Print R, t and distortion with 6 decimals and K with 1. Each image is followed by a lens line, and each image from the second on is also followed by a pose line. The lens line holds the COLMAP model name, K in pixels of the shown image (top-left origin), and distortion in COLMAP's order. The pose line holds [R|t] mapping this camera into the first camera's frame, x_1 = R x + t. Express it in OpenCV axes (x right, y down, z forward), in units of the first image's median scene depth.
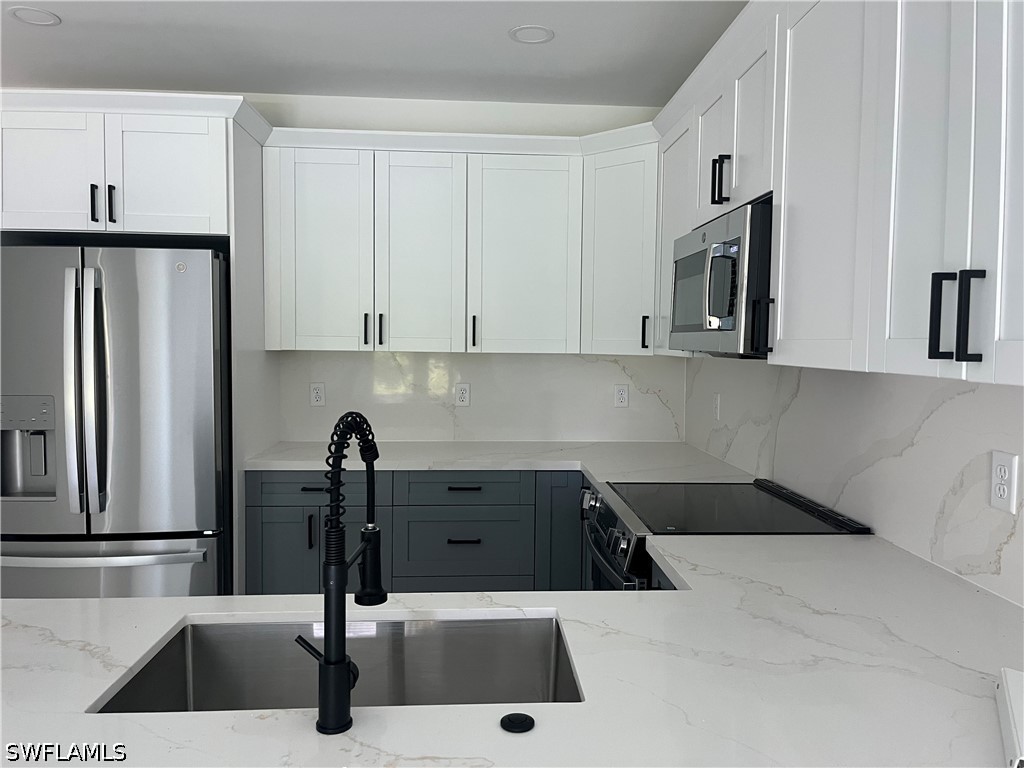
lens RADIAL K [[782.4, 0, 512.0], [0, 782.4, 384.0], [0, 0, 1]] dist [0.069707, -0.087838]
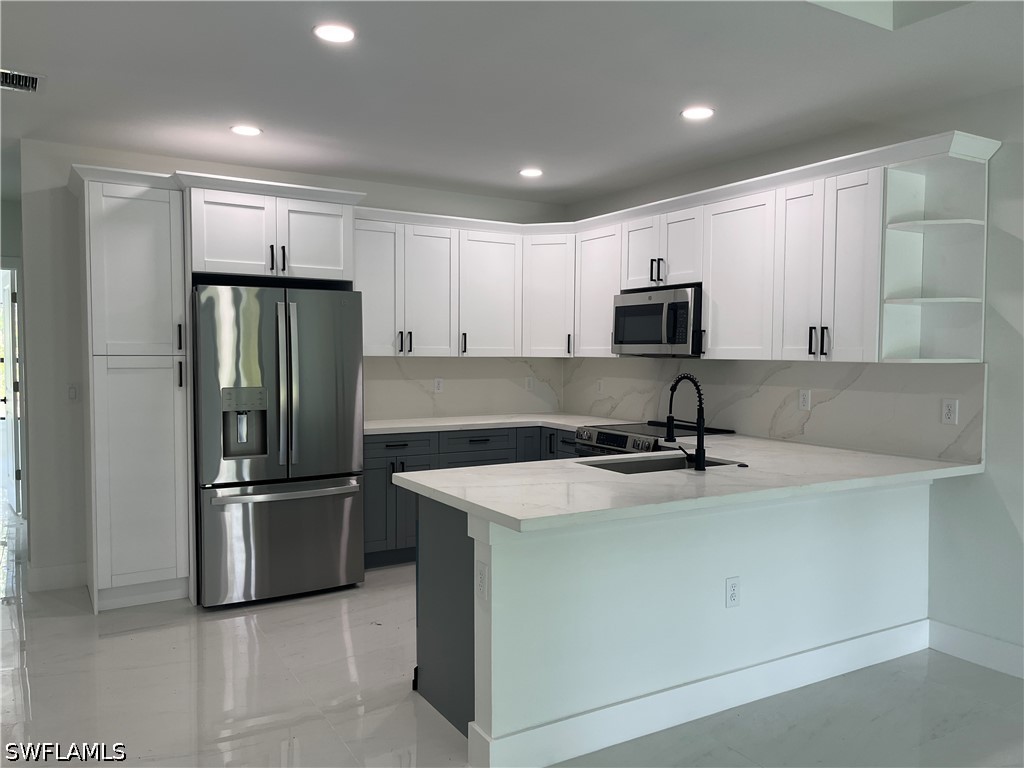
lens RADIAL K [[782.4, 0, 512.0], [0, 782.4, 384.0], [0, 0, 1]] dist [0.069707, -0.087838]
pose [[0.890345, -0.023381, 0.454686, -0.850134], [0.027649, 0.999614, -0.002739, 0.026704], [-0.454447, 0.015011, 0.890647, -0.543419]]
